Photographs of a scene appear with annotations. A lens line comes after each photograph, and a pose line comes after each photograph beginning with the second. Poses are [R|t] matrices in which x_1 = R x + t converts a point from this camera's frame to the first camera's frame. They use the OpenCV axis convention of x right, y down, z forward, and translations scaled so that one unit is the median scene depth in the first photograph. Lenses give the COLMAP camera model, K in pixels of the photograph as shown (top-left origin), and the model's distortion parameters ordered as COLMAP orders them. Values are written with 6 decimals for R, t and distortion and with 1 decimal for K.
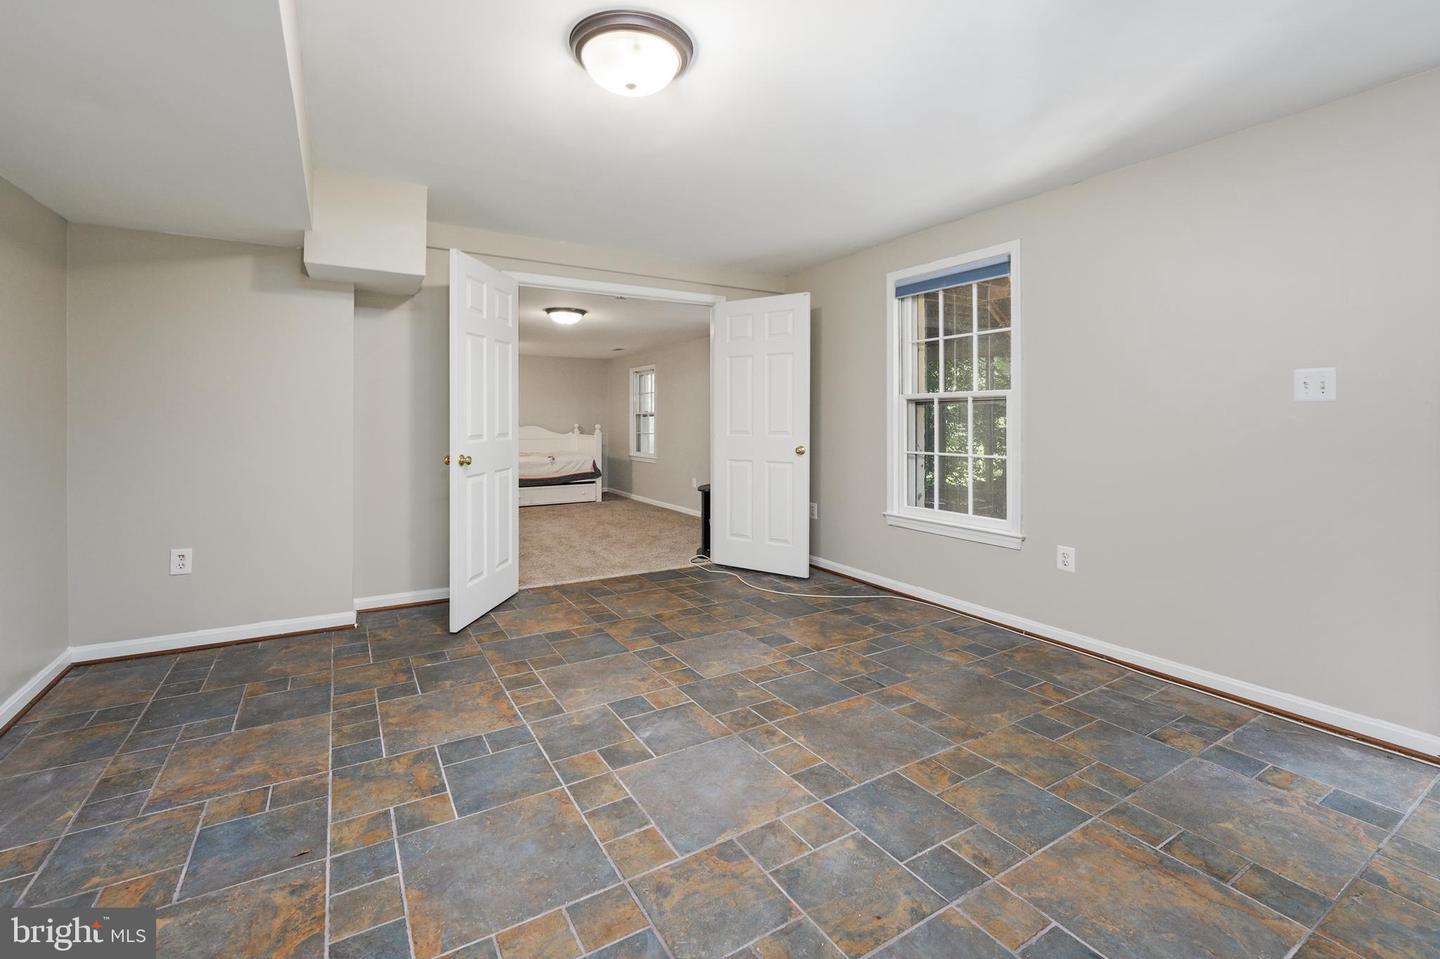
lens RADIAL K [[629.7, 0, 718.8], [0, 629.7, 460.6], [0, 0, 1]] dist [-0.000864, 0.000004]
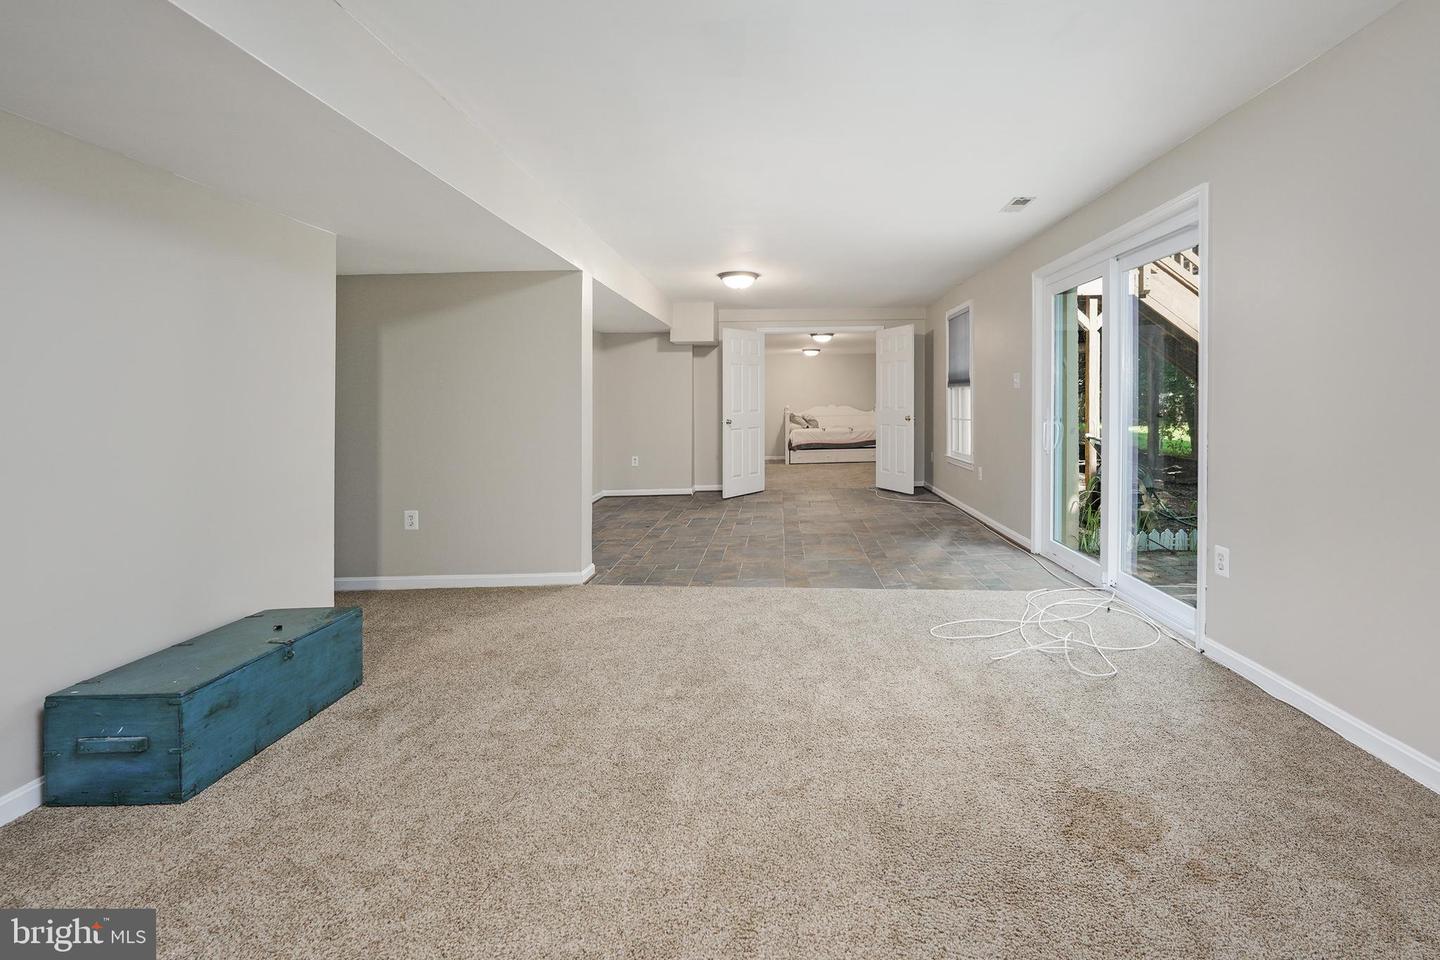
lens RADIAL K [[588.9, 0, 720.0], [0, 588.9, 480.0], [0, 0, 1]] dist [0.000018, 0.000001]
pose [[0.820251, 0.055310, -0.569323, 0.772131], [-0.014866, 0.997039, 0.075444, 0.047512], [0.571810, -0.053420, 0.818645, -0.742582]]
